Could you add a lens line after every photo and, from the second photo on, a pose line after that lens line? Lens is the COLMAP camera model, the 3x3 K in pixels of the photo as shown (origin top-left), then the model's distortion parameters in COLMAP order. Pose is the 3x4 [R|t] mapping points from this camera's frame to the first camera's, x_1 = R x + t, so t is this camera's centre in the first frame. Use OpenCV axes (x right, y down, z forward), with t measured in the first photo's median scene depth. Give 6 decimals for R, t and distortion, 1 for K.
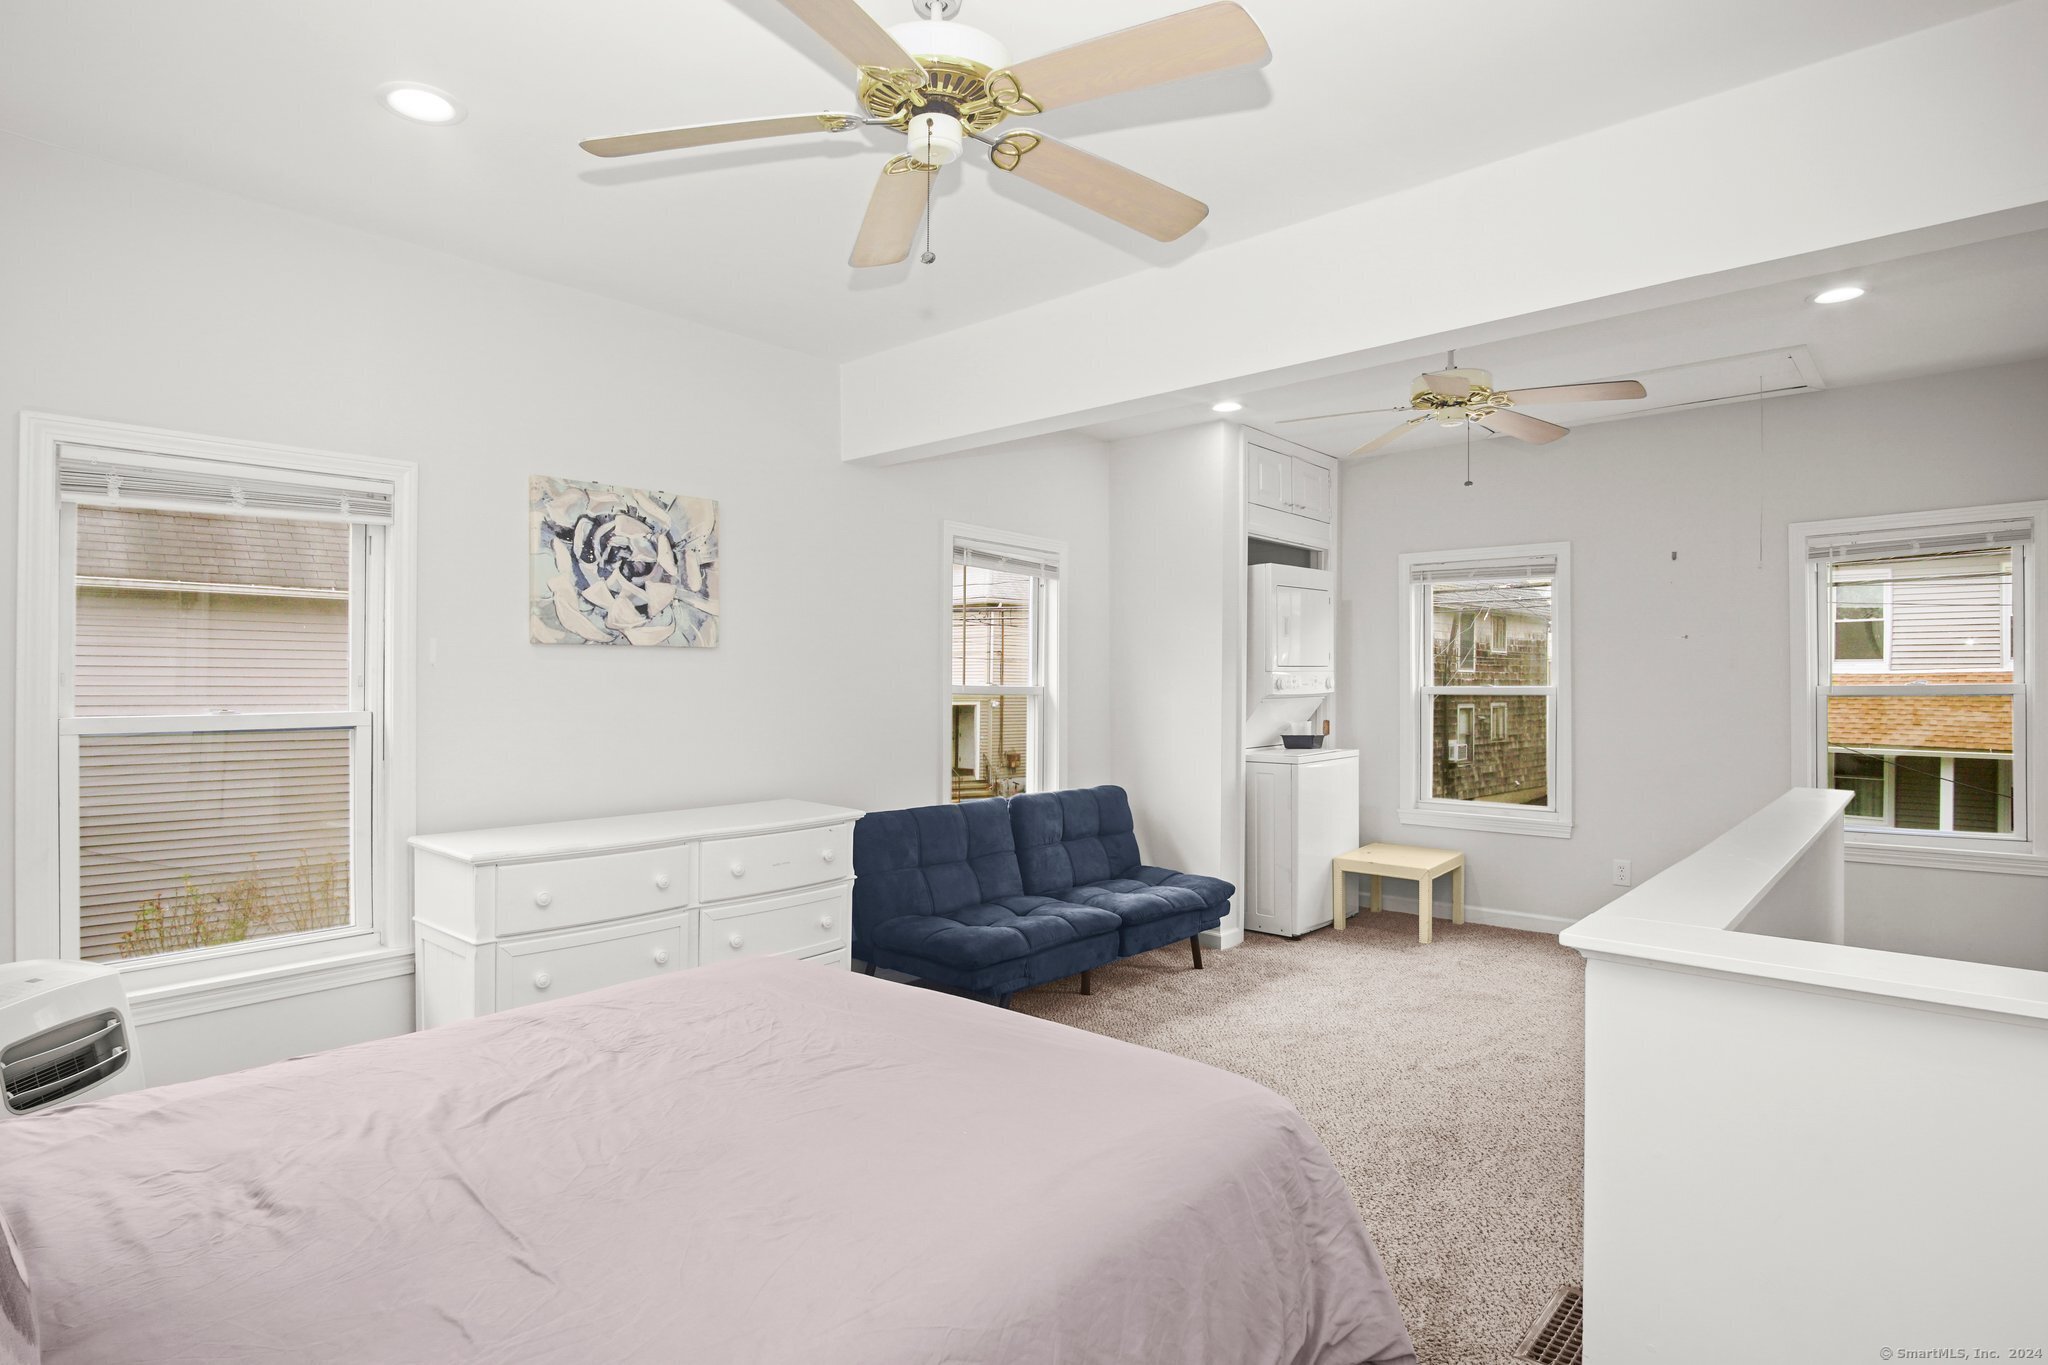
lens RADIAL K [[1073.6, 0, 1038.7], [0, 1073.6, 684.7], [0, 0, 1]] dist [-0.001301, 0.000235]
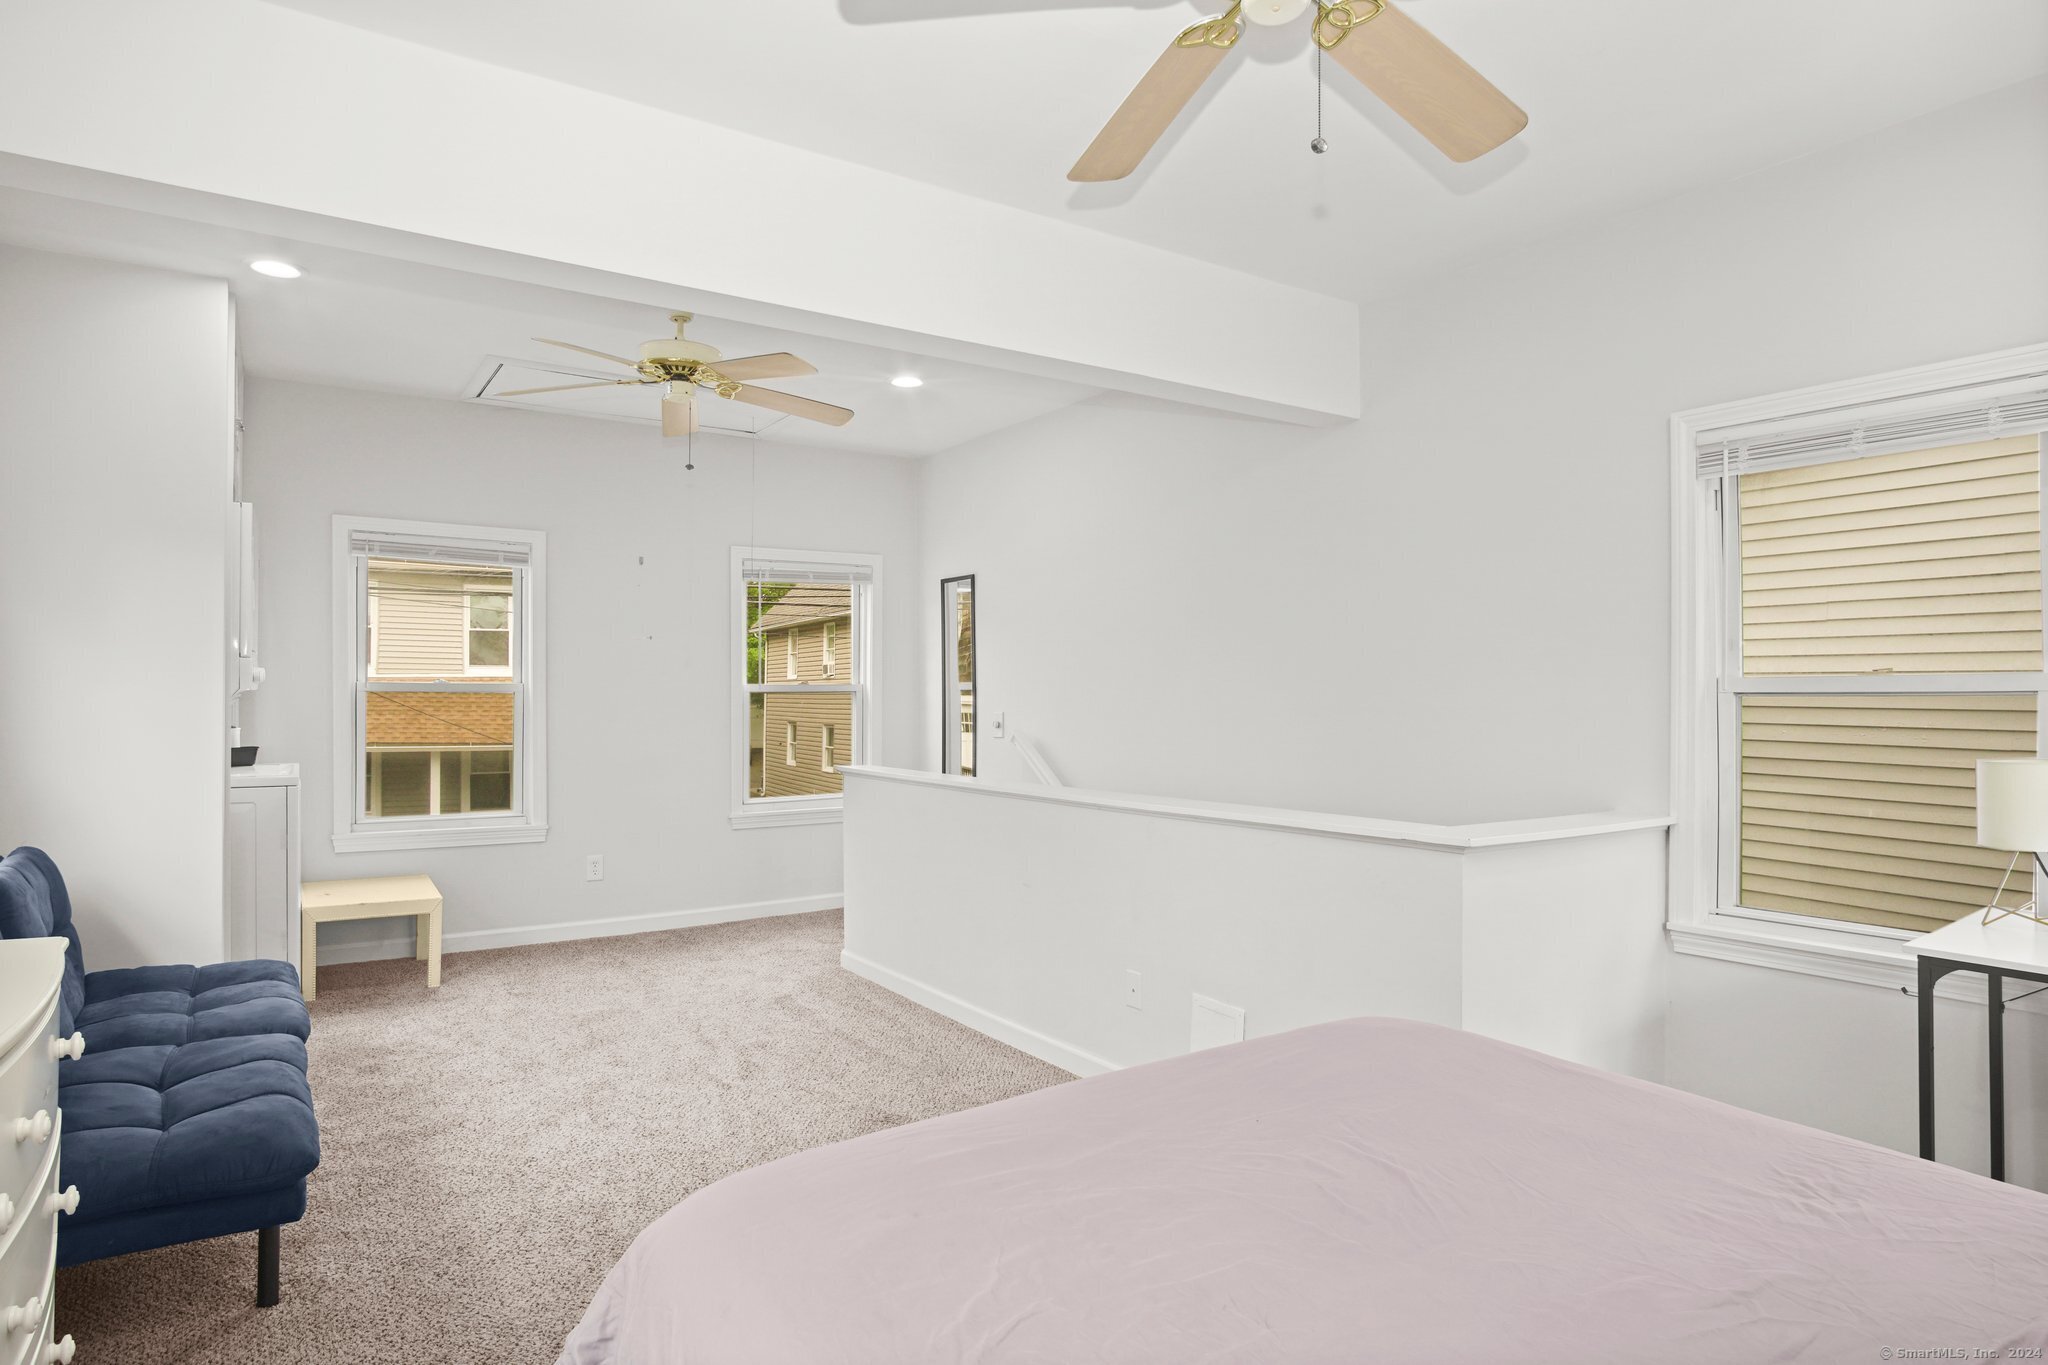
lens RADIAL K [[1073.6, 0, 1034.1], [0, 1073.6, 693.8], [0, 0, 1]] dist [-0.001301, 0.000235]
pose [[0.316294, 0.001453, 0.948660, -0.289519], [-0.007148, 0.999974, 0.000852, 0.007558], [-0.948634, -0.007051, 0.316296, 0.289448]]
